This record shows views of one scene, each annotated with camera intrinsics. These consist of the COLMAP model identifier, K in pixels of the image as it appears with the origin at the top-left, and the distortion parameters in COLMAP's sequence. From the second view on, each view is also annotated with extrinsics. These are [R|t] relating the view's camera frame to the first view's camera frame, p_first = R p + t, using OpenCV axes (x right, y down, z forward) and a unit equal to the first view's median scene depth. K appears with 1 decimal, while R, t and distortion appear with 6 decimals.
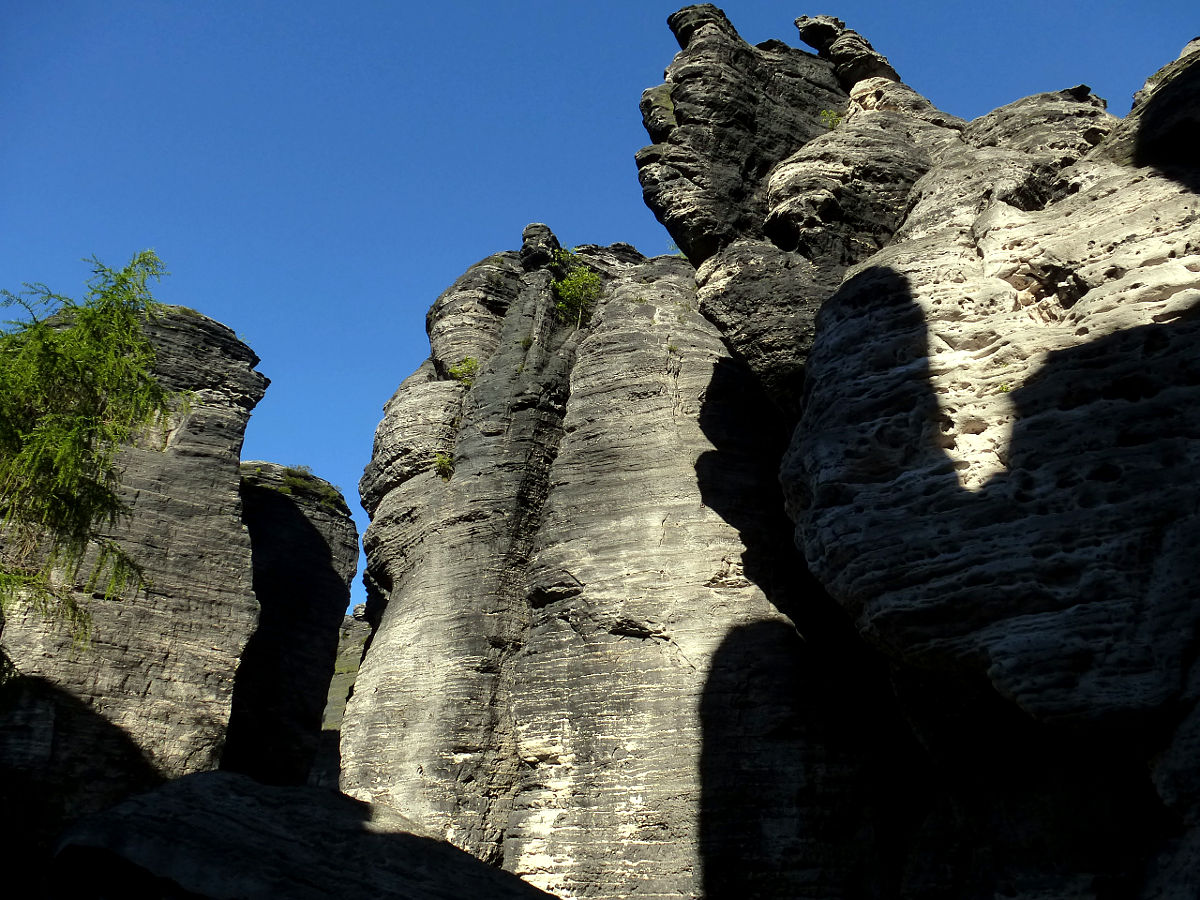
lens RADIAL K [[859.2, 0, 602.7], [0, 859.2, 455.3], [0, 0, 1]] dist [-0.038146, -0.024754]
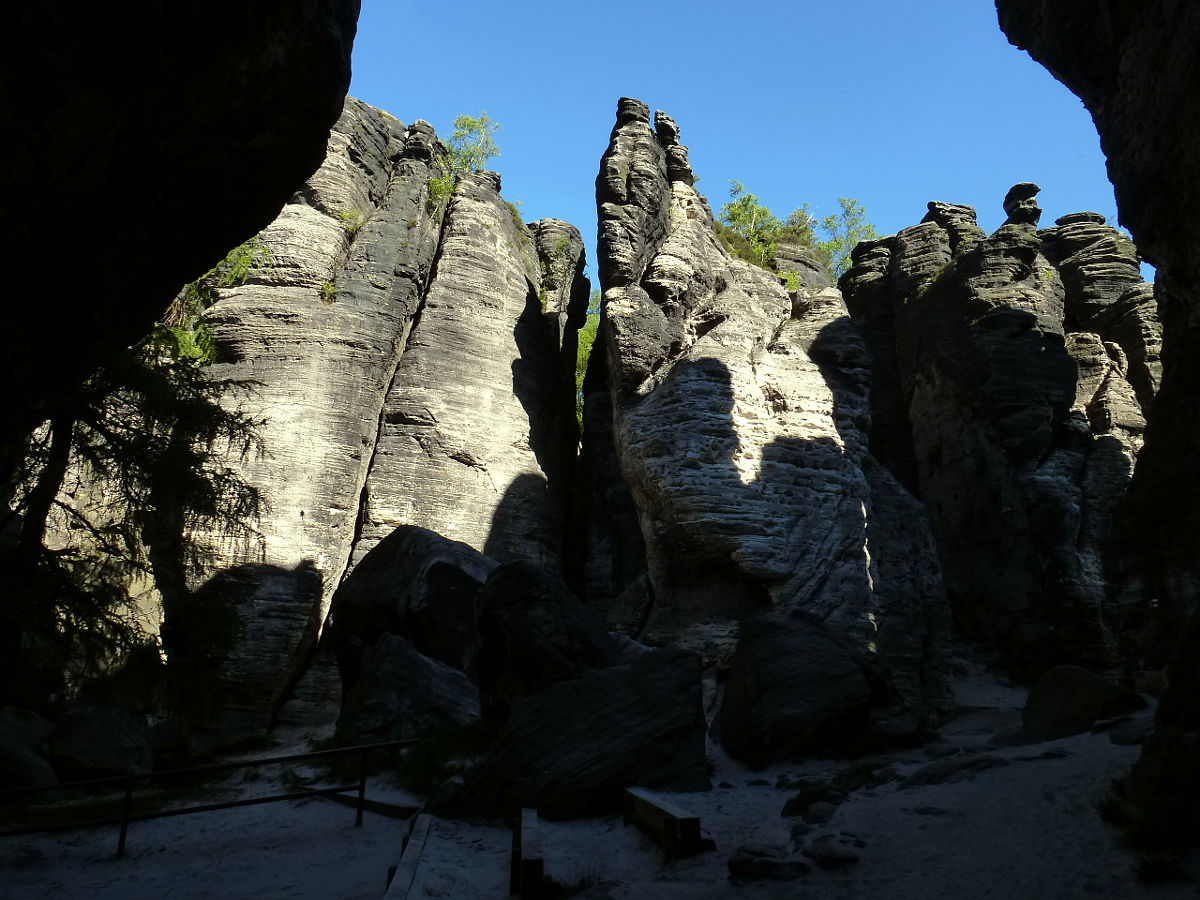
lens RADIAL K [[859.2, 0, 602.7], [0, 859.2, 455.3], [0, 0, 1]] dist [-0.038146, -0.024754]
pose [[0.698675, 0.226716, 0.678567, -0.872400], [-0.393463, 0.913910, 0.099776, -0.066139], [-0.597529, -0.336702, 0.727730, -0.326296]]
